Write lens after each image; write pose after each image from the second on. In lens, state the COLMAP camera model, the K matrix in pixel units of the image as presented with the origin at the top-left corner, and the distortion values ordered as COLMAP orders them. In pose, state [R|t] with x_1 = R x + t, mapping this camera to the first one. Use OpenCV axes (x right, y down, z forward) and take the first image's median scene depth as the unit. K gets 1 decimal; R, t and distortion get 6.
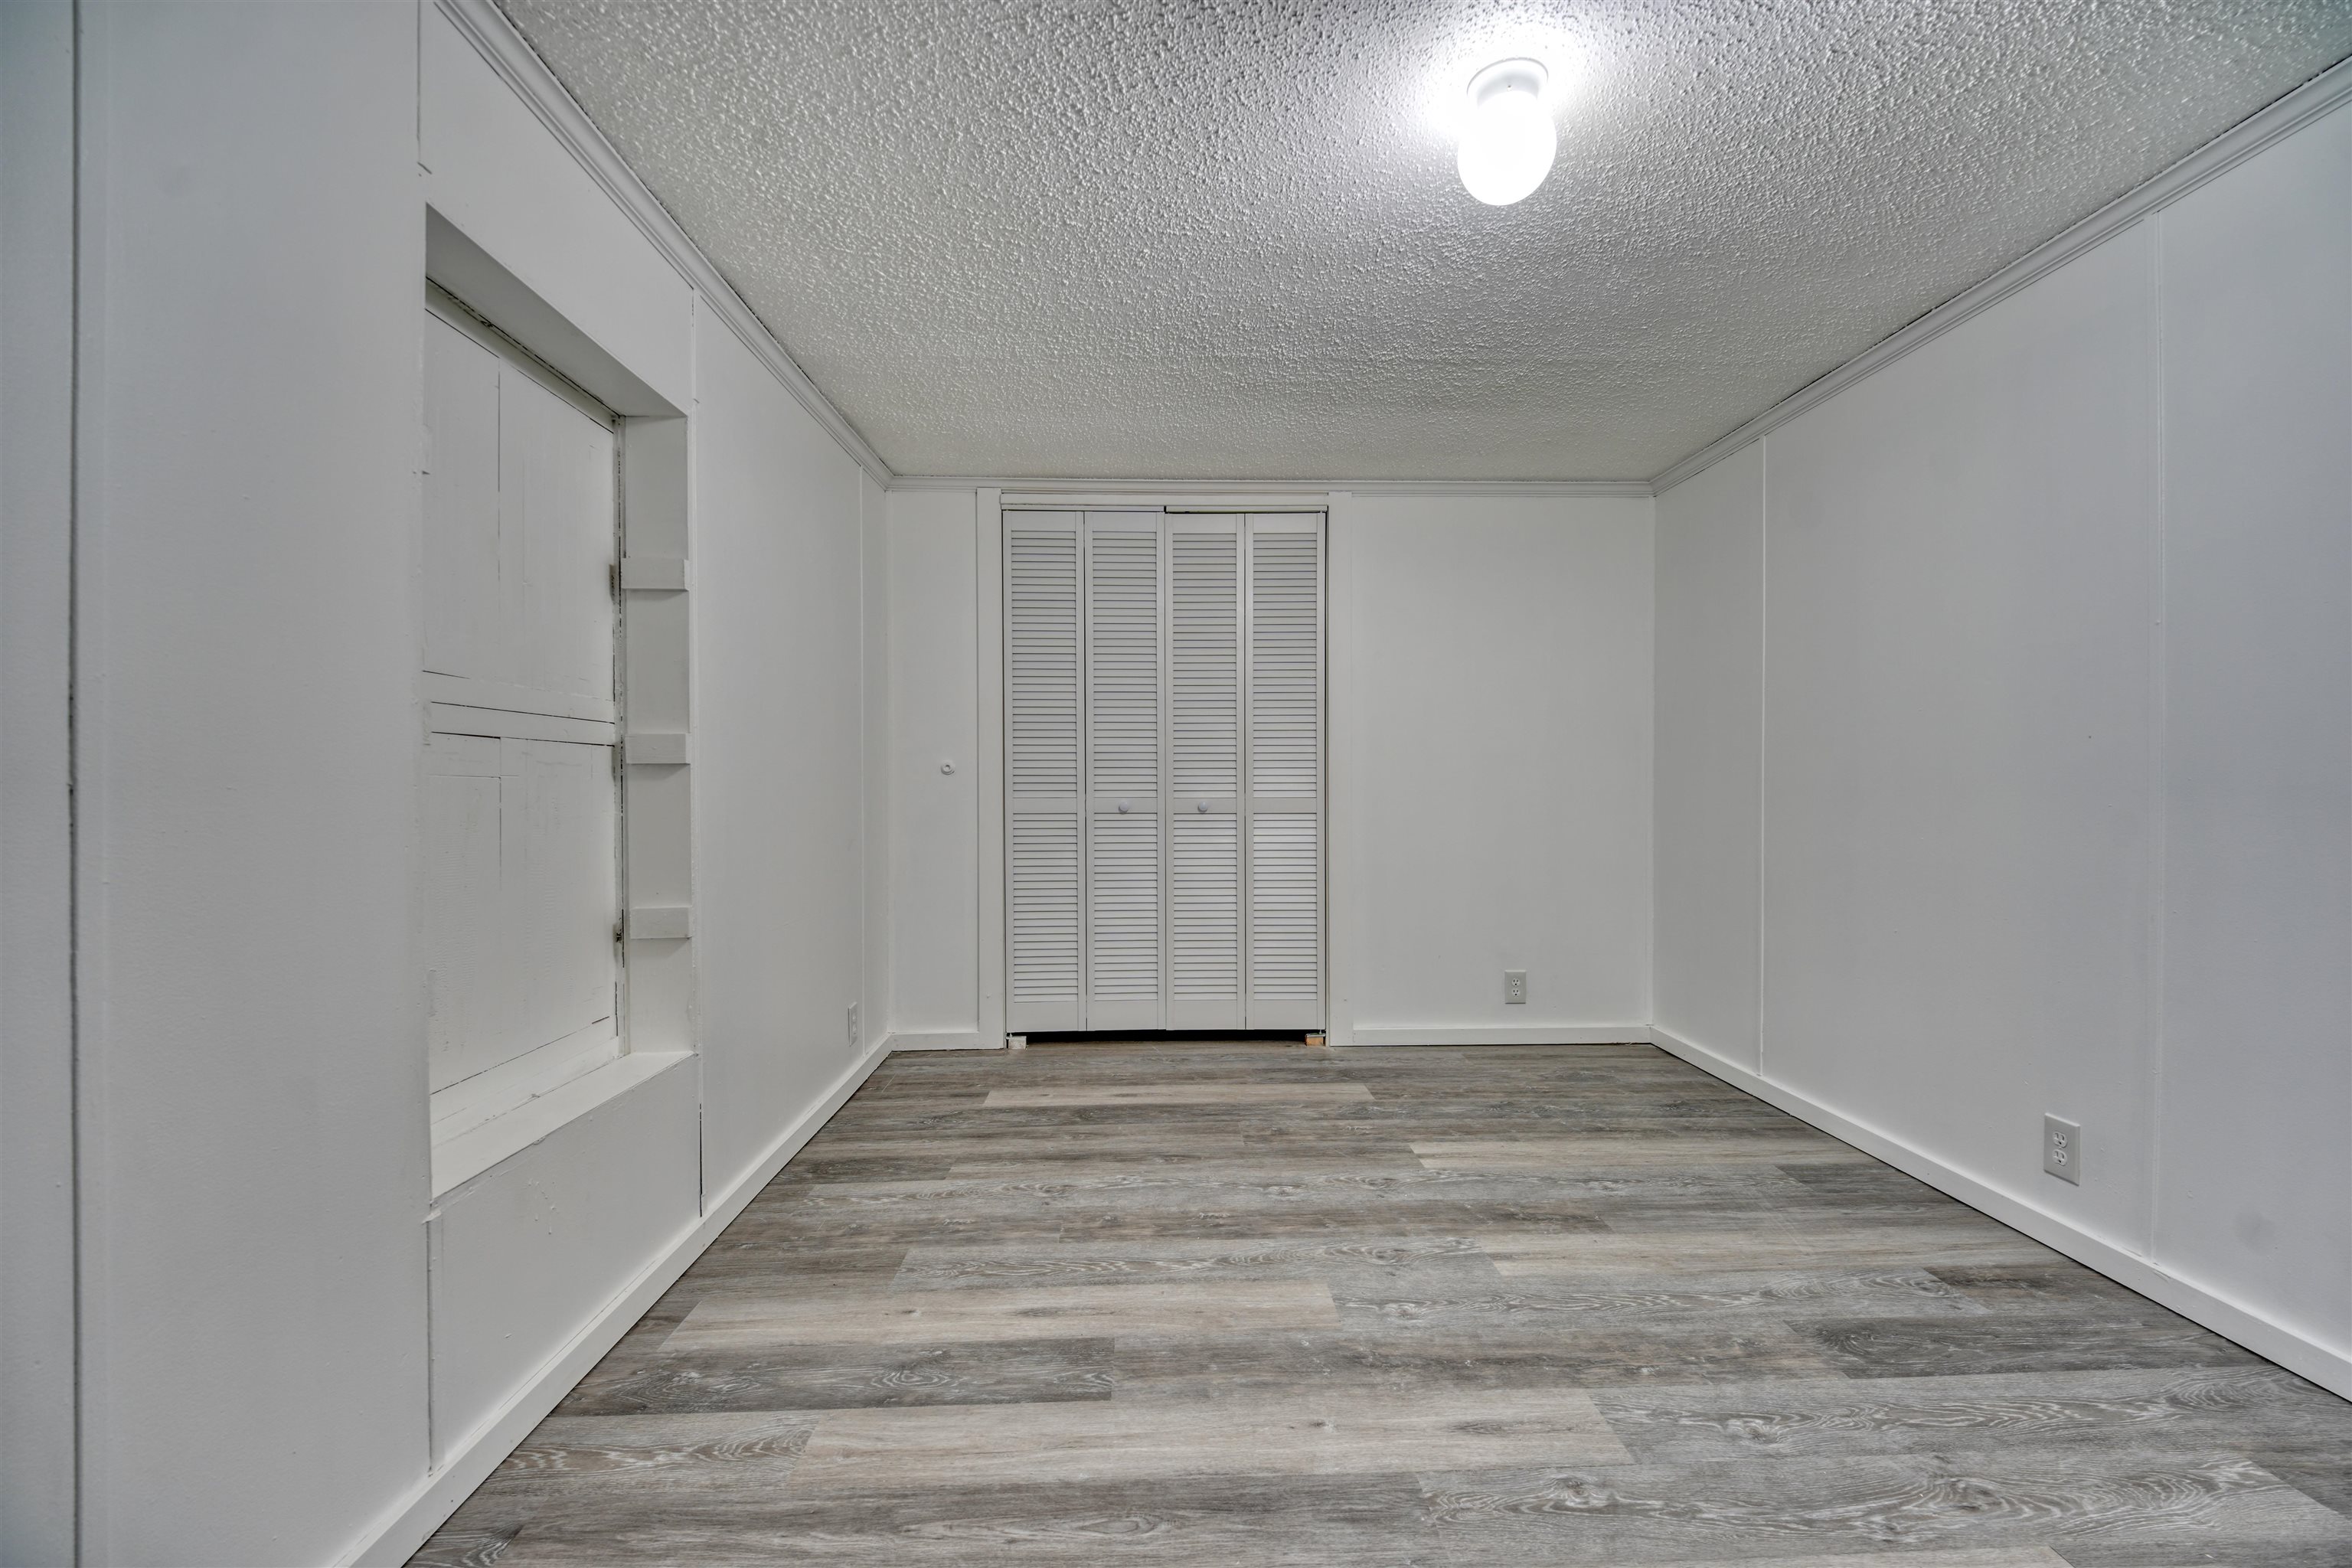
lens RADIAL K [[985.4, 0, 1176.0], [0, 985.4, 784.0], [0, 0, 1]] dist [0.021980, -0.030341]
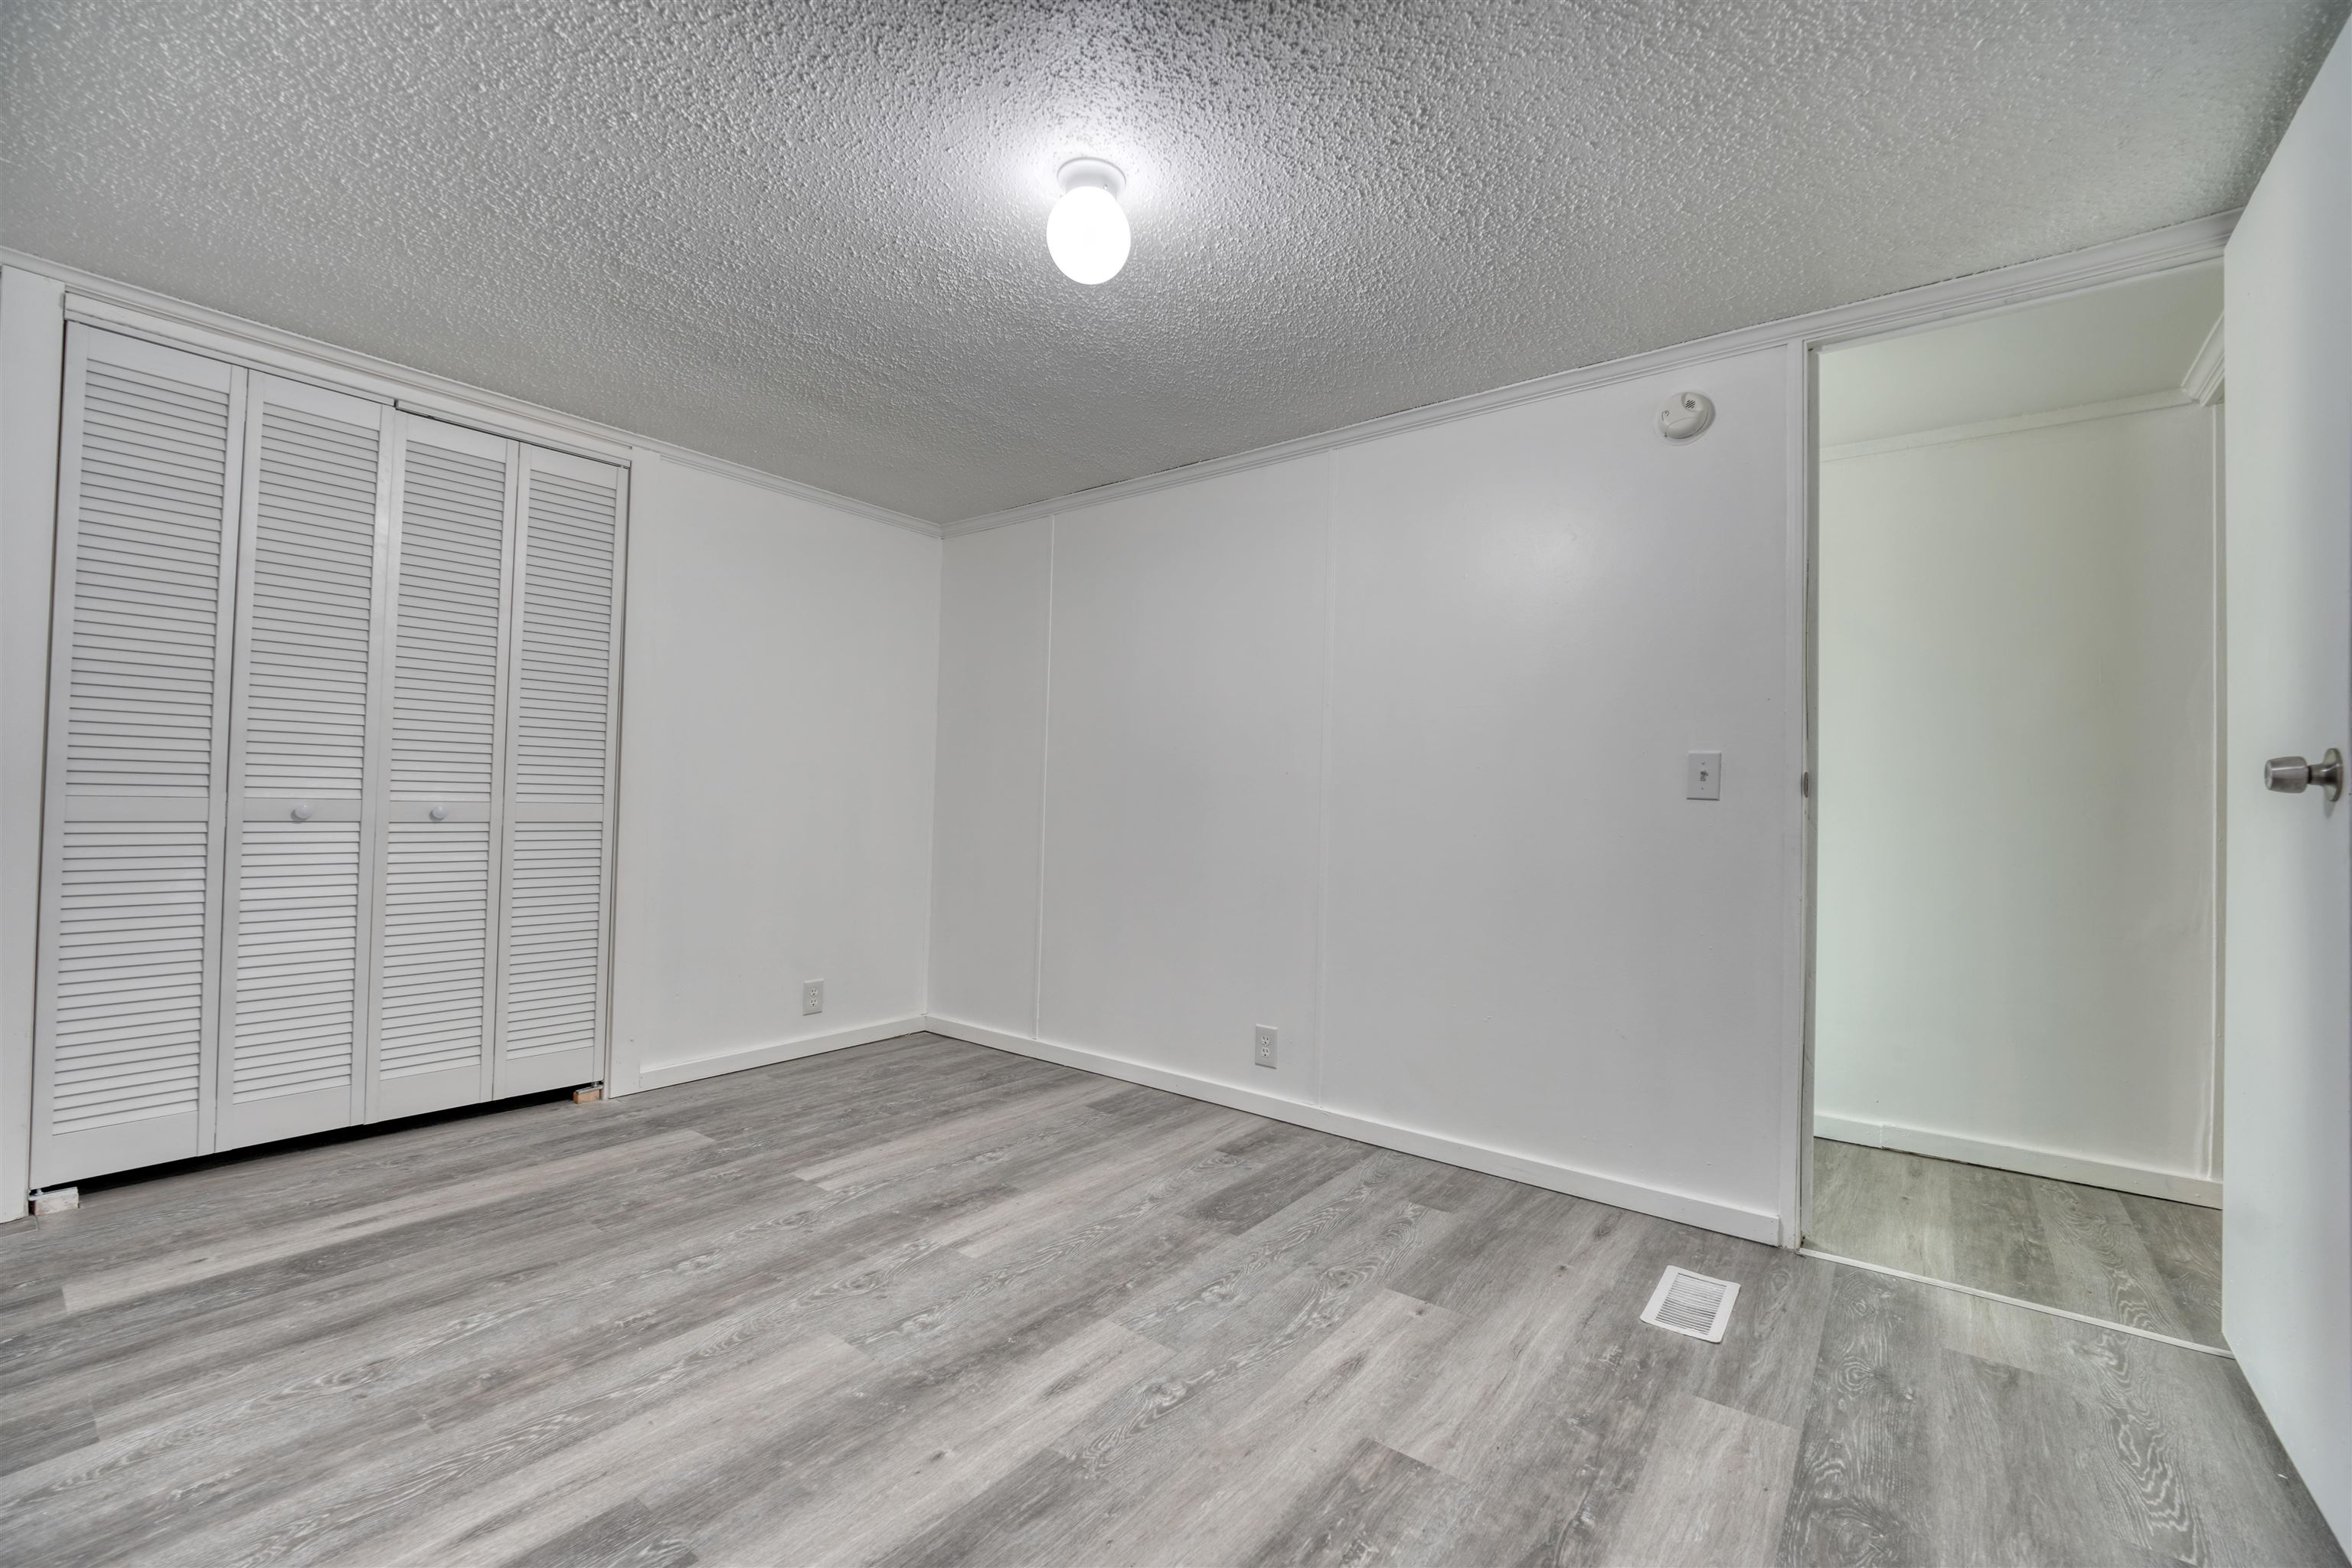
lens RADIAL K [[986.4, 0, 1188.5], [0, 986.4, 771.1], [0, 0, 1]] dist [0.008720, -0.017014]
pose [[0.628831, 0.036950, 0.776664, -0.292570], [-0.019683, 0.999307, -0.031606, 0.005861], [-0.777293, 0.004588, 0.629122, 0.129038]]
